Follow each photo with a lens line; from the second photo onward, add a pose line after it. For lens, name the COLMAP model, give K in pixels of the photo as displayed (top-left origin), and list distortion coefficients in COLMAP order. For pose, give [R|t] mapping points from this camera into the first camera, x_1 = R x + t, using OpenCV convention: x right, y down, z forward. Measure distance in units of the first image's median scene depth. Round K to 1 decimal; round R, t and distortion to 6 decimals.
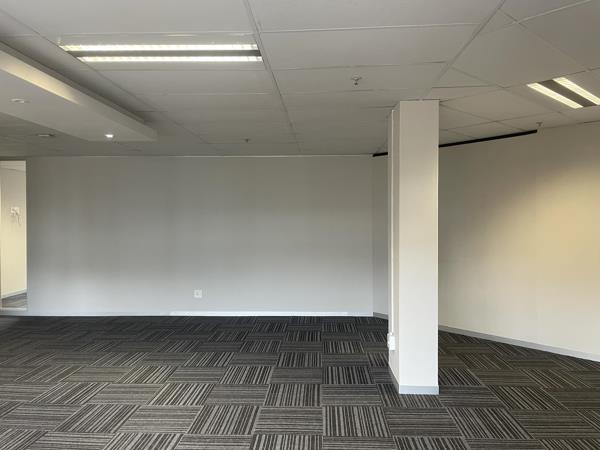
lens RADIAL K [[462.2, 0, 300.6], [0, 462.2, 223.0], [0, 0, 1]] dist [0.044064, -0.014694]
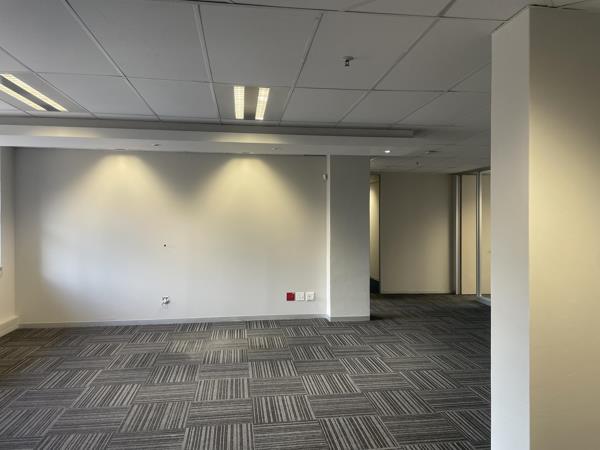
lens RADIAL K [[462.2, 0, 301.5], [0, 462.2, 225.5], [0, 0, 1]] dist [0.044064, -0.014694]
pose [[0.182405, 0.017870, -0.983061, 0.773518], [-0.014069, 0.999780, 0.015564, -0.012491], [0.983123, 0.010991, 0.182616, 0.618223]]
